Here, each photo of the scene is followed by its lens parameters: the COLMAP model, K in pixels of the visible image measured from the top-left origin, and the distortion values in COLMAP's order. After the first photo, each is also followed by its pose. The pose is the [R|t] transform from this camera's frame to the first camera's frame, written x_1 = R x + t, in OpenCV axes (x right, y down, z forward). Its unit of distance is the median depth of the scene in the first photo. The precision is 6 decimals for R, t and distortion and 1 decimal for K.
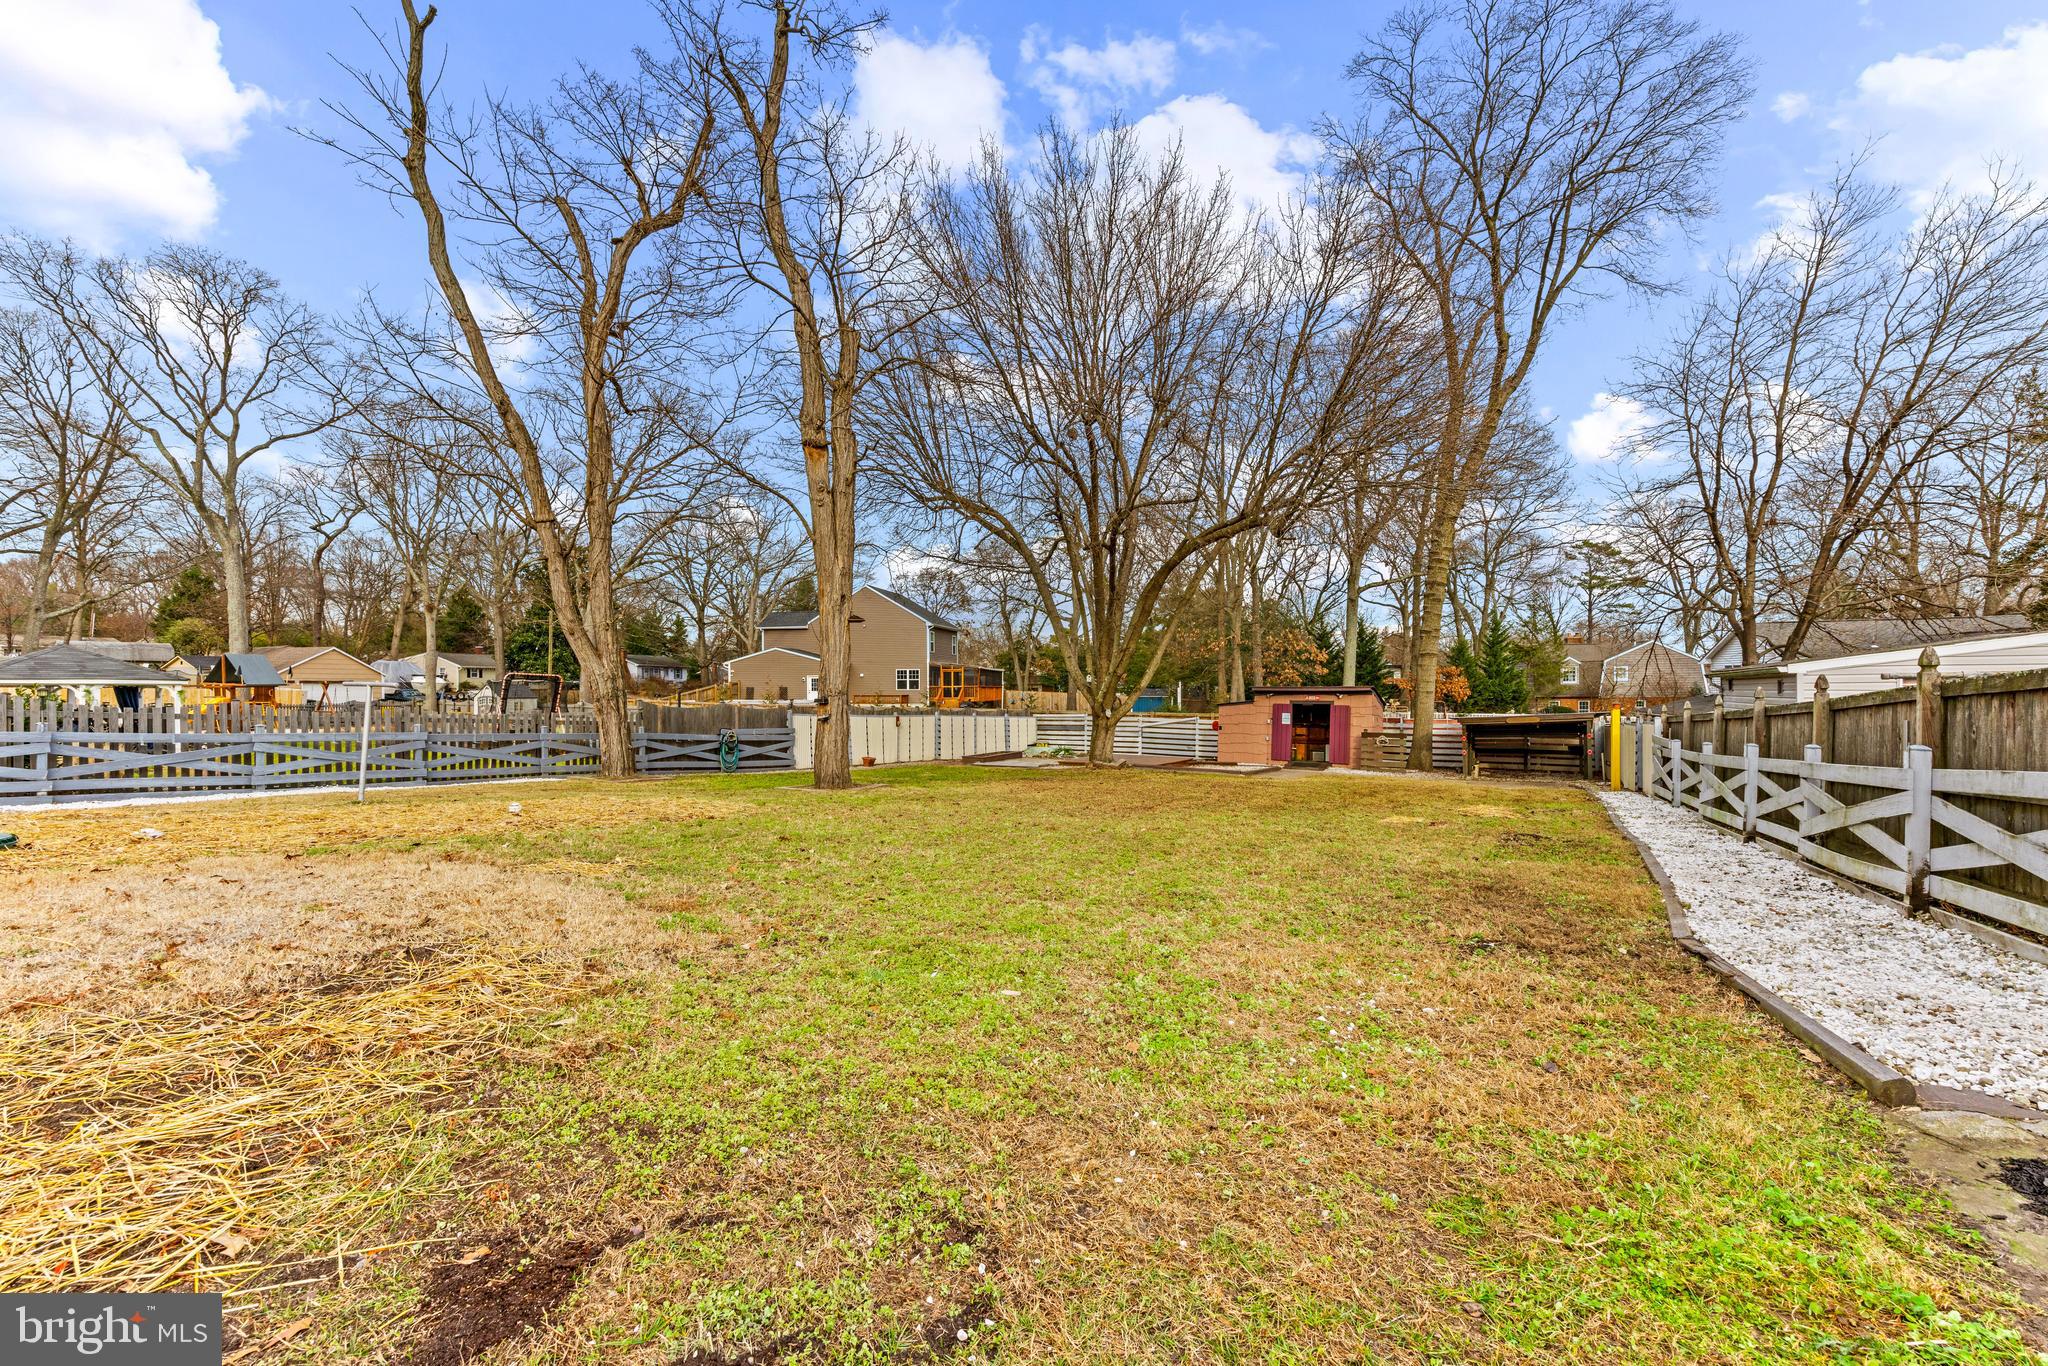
lens RADIAL K [[820.4, 0, 1025.2], [0, 820.4, 691.6], [0, 0, 1]] dist [0.001339, 0.000413]
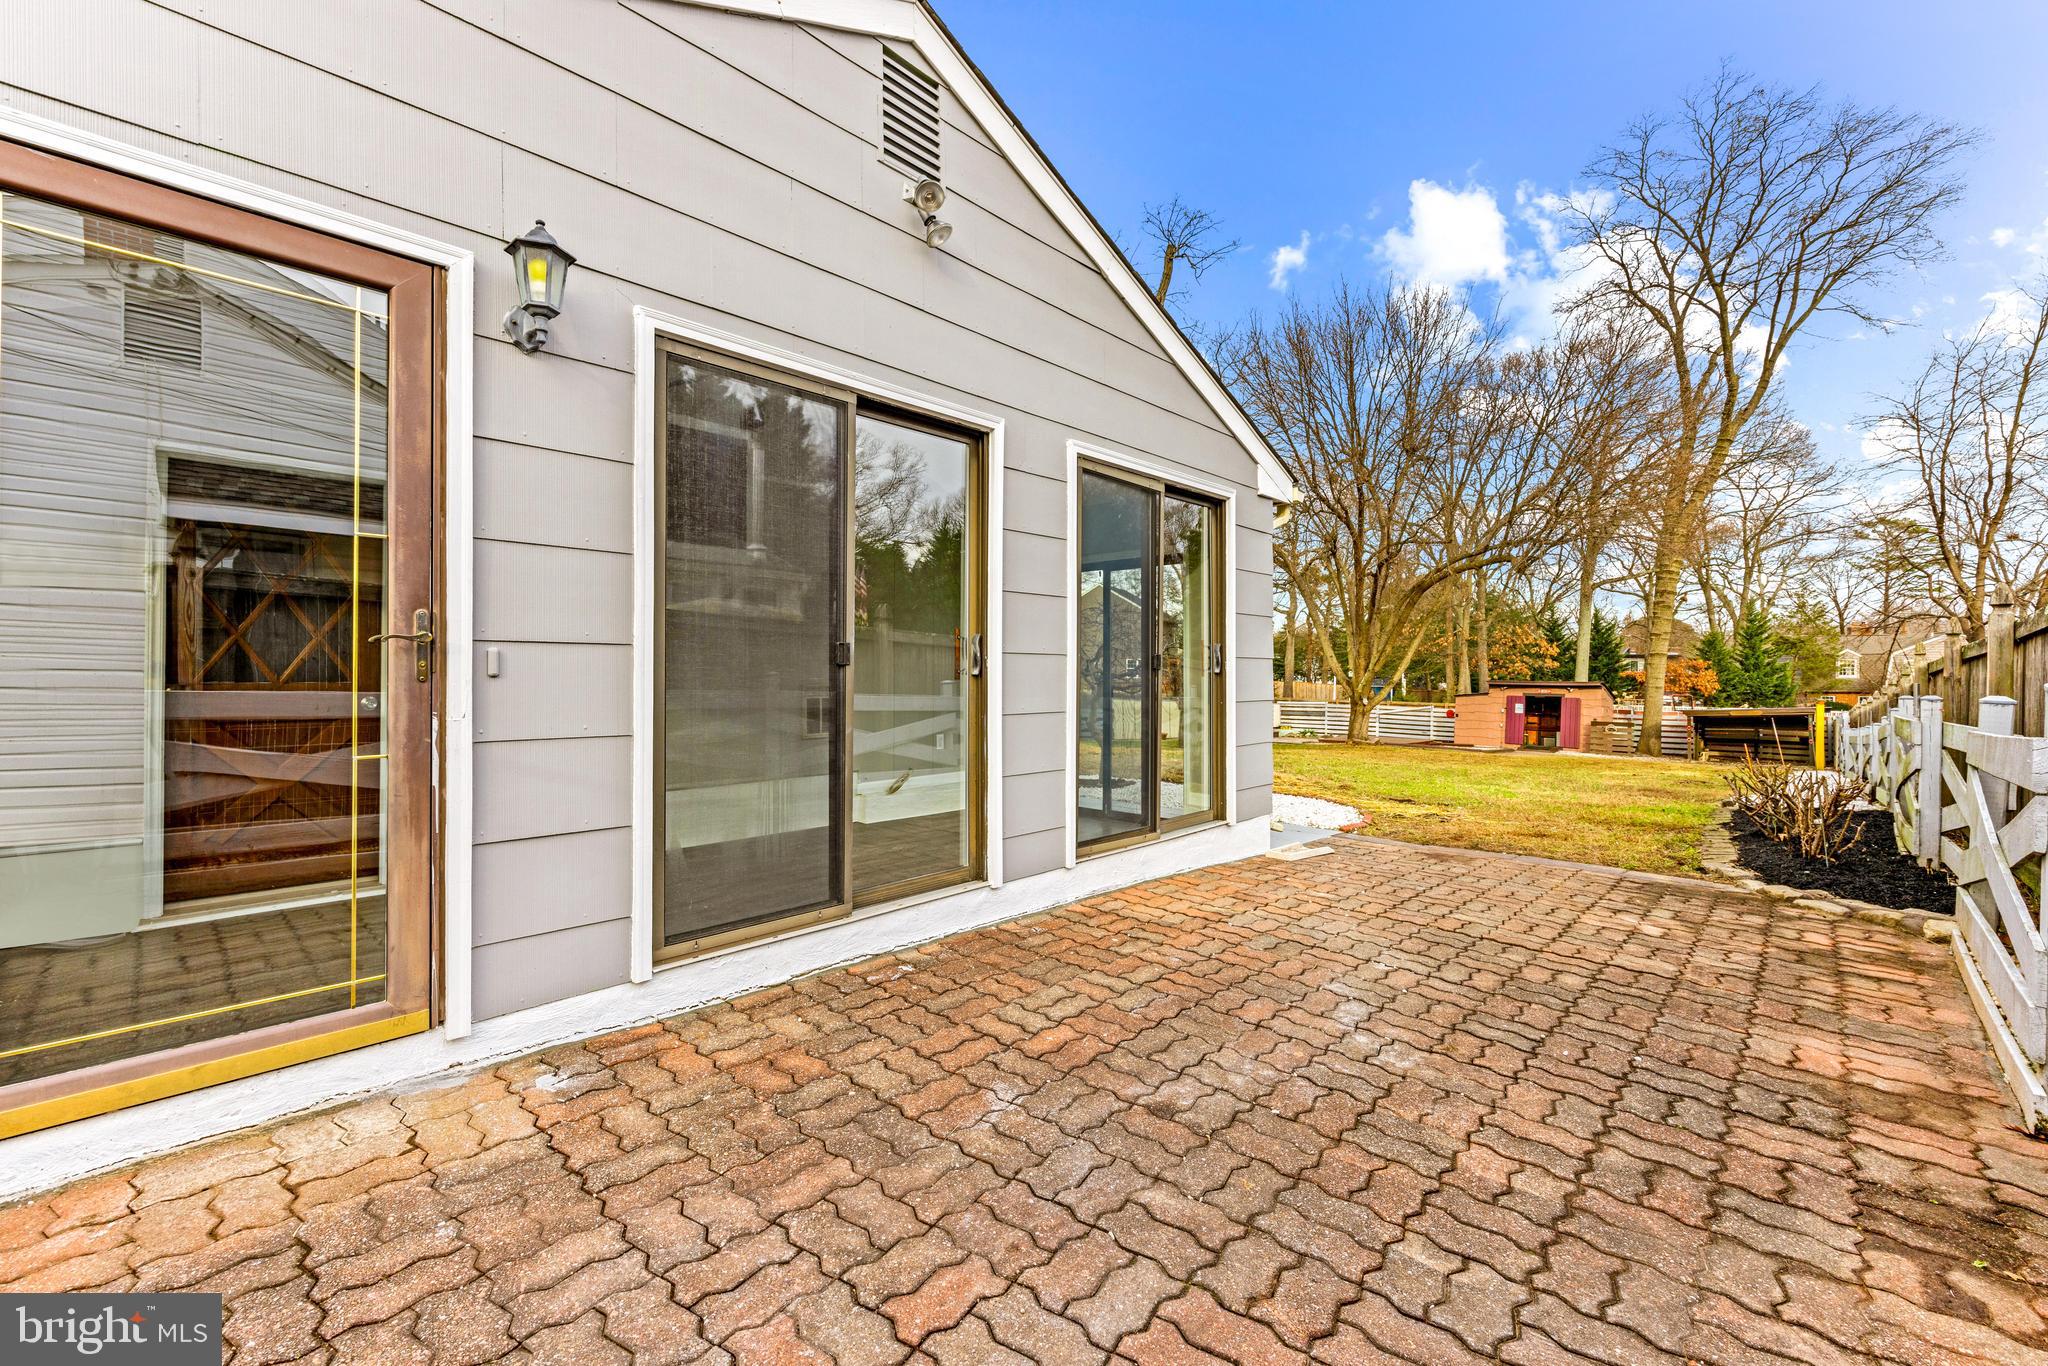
lens RADIAL K [[820.4, 0, 1023.0], [0, 820.4, 674.0], [0, 0, 1]] dist [0.001339, 0.000413]
pose [[0.974922, 0.007615, -0.222418, -0.104341], [-0.008500, 0.999959, -0.003020, -0.006467], [0.222386, 0.004835, 0.974947, -0.279607]]
